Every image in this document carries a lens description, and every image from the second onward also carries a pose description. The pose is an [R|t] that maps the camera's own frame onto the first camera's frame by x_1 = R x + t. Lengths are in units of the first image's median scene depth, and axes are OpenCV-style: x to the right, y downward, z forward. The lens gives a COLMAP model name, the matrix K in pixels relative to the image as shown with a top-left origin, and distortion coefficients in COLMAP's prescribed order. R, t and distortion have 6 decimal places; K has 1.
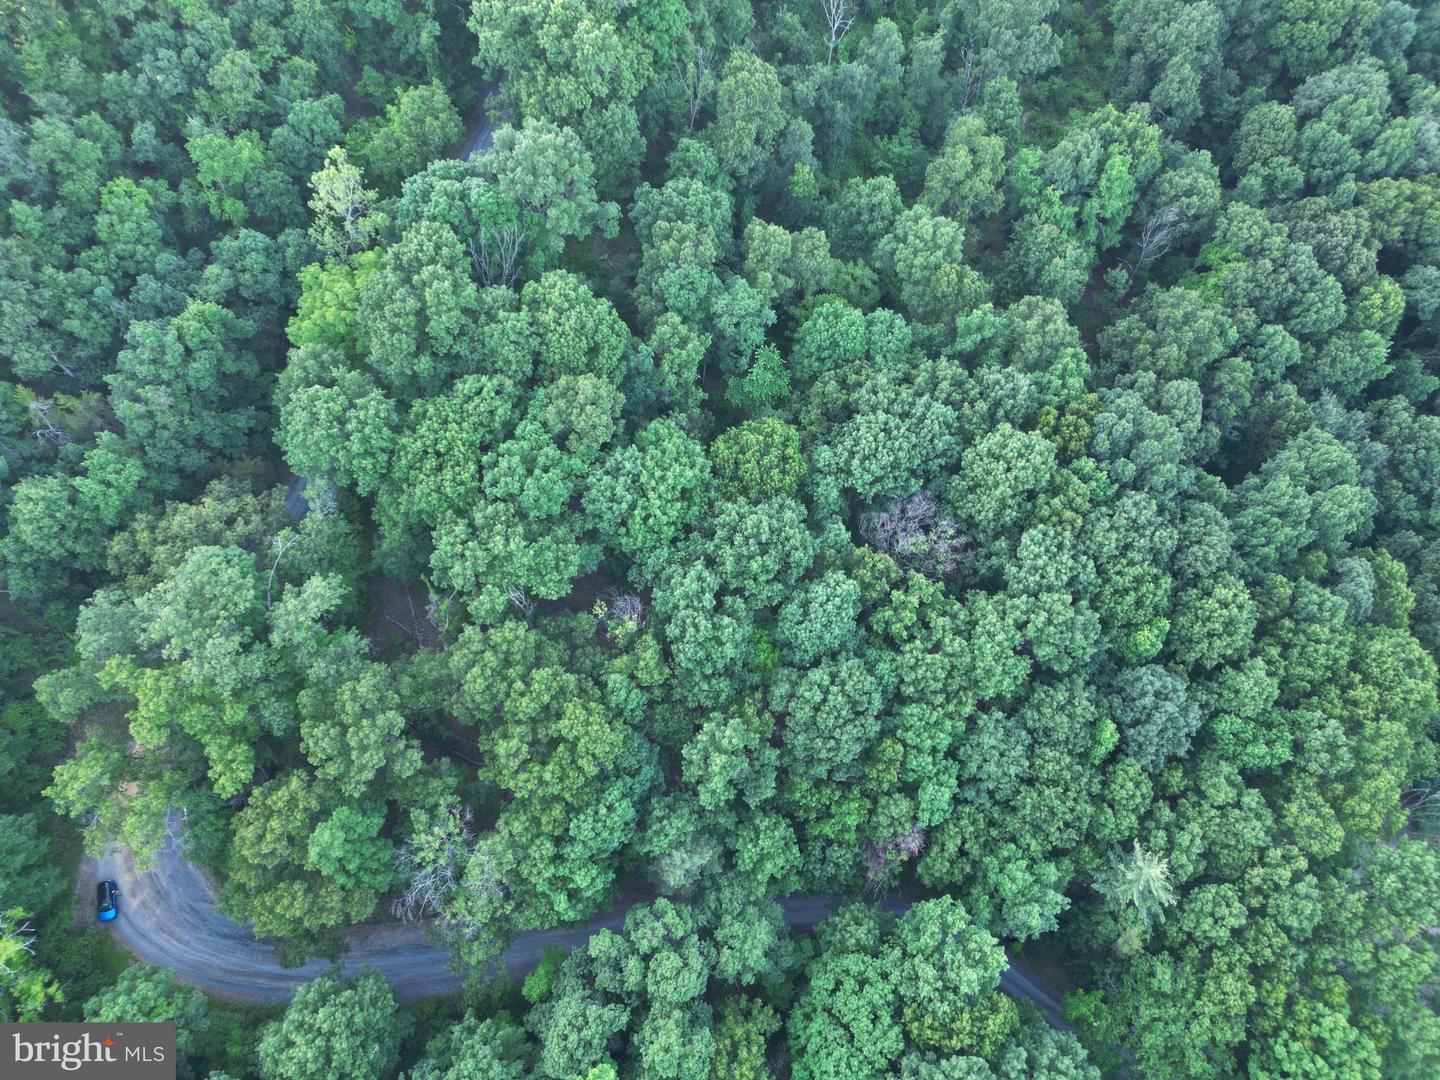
lens RADIAL K [[1000.5, 0, 720.0], [0, 1000.5, 540.0], [0, 0, 1]] dist [0.081501, -0.085077]
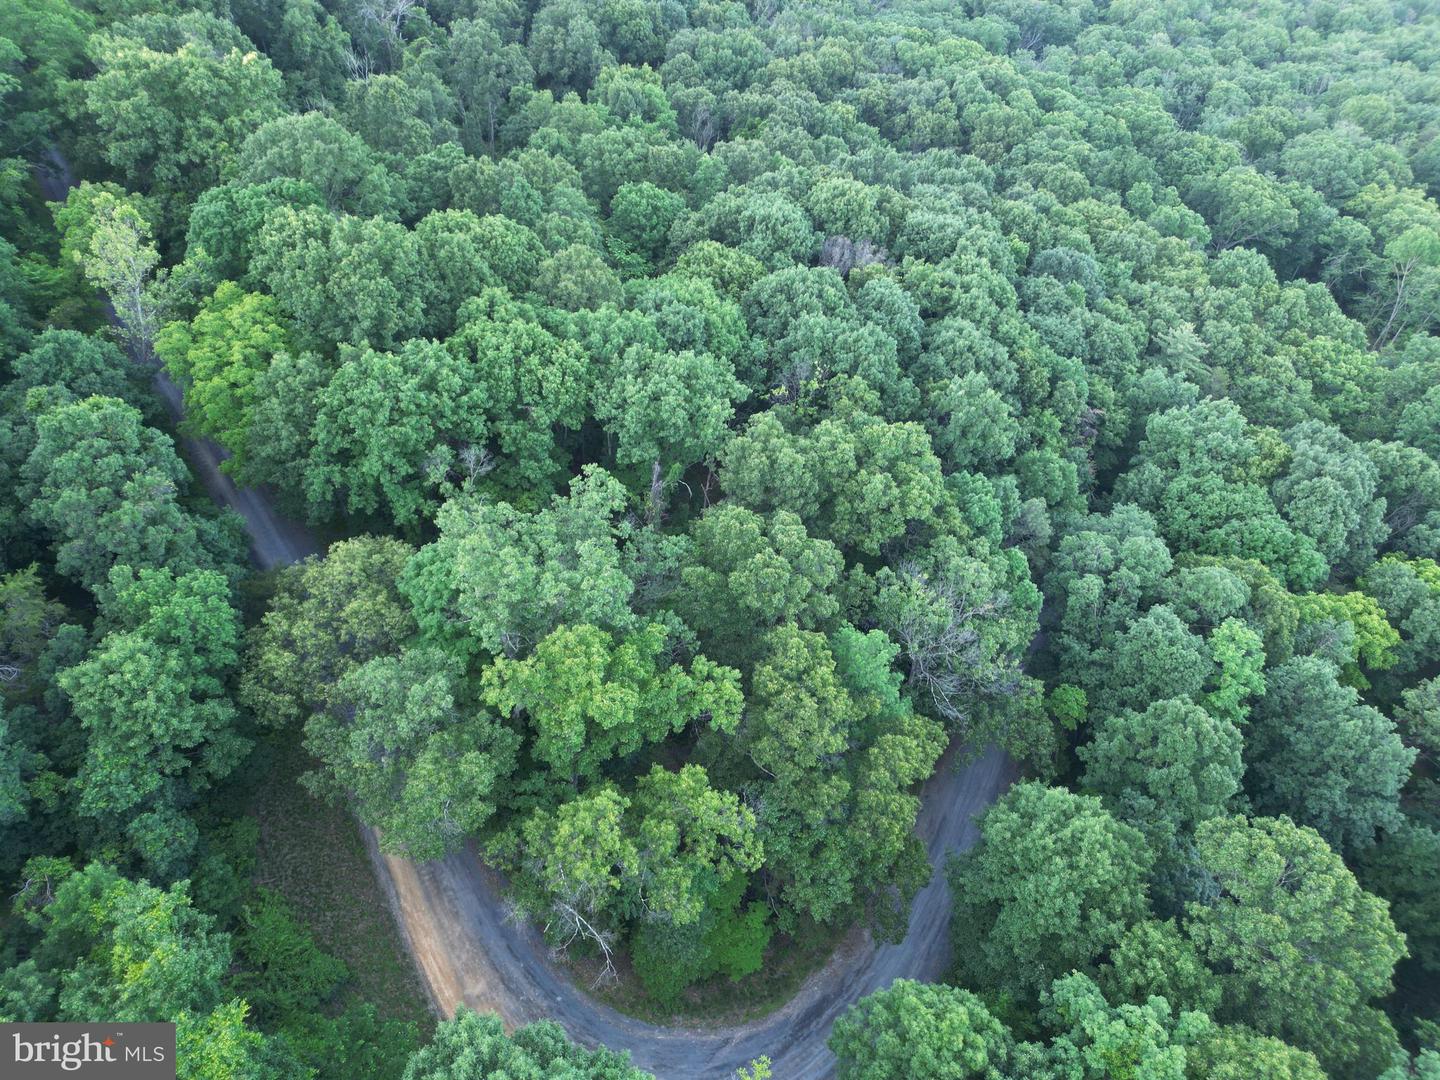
lens RADIAL K [[1000.5, 0, 720.0], [0, 1000.5, 540.0], [0, 0, 1]] dist [0.081501, -0.085077]
pose [[0.588444, -0.537688, 0.603842, -0.762578], [0.708646, 0.702565, -0.064981, 0.184405], [-0.389299, 0.466148, 0.794451, 0.365809]]
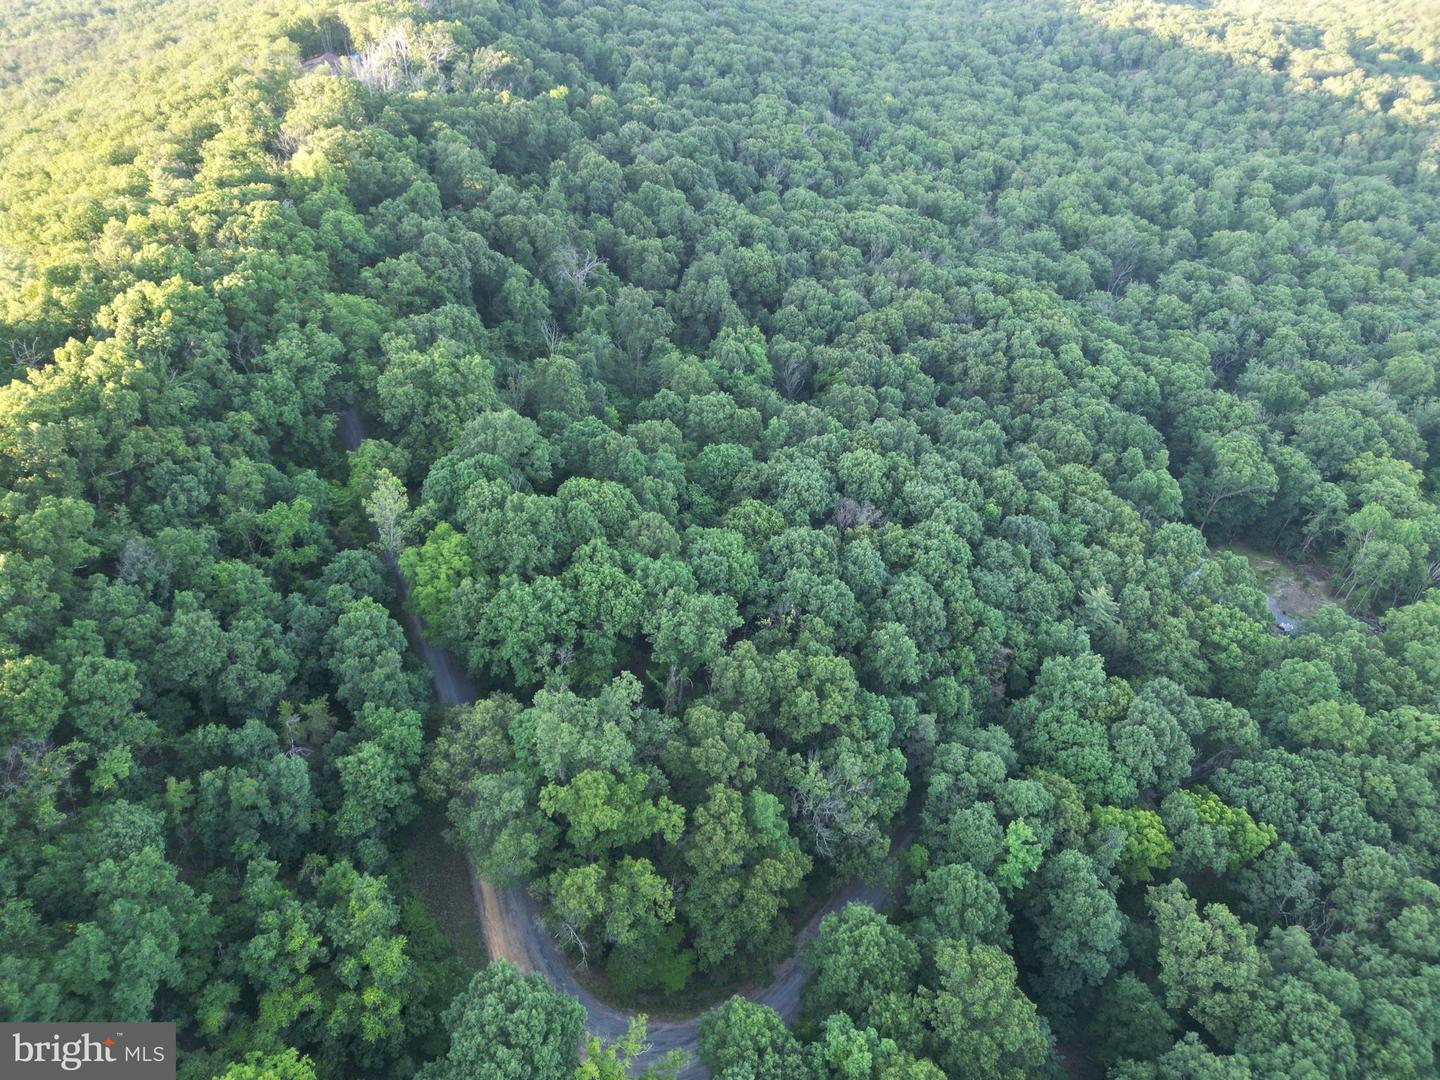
lens RADIAL K [[1000.5, 0, 720.0], [0, 1000.5, 540.0], [0, 0, 1]] dist [0.081501, -0.085077]
pose [[0.727891, -0.408949, 0.550395, -0.881545], [0.600740, 0.767321, -0.224343, 0.255210], [-0.330585, 0.493942, 0.804199, -0.152746]]
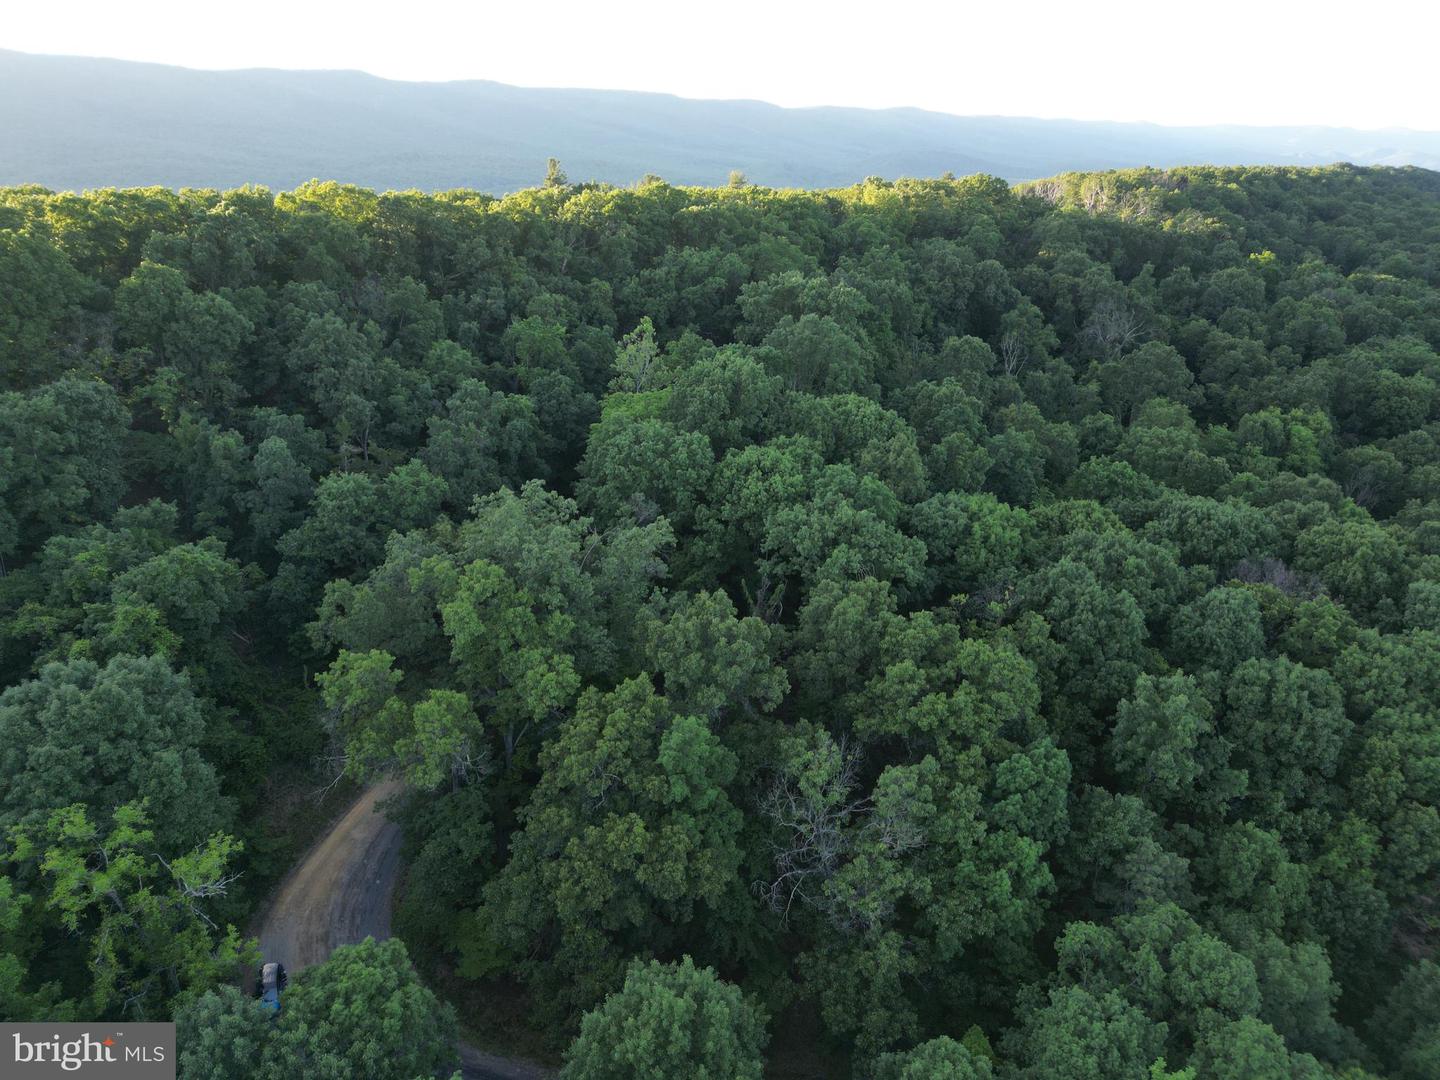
lens RADIAL K [[1000.5, 0, 720.0], [0, 1000.5, 540.0], [0, 0, 1]] dist [0.081501, -0.085077]
pose [[0.999989, 0.003715, 0.002910, -0.324366], [-0.000995, 0.768708, -0.639599, 0.573207], [-0.004613, 0.639589, 0.768703, 0.316386]]
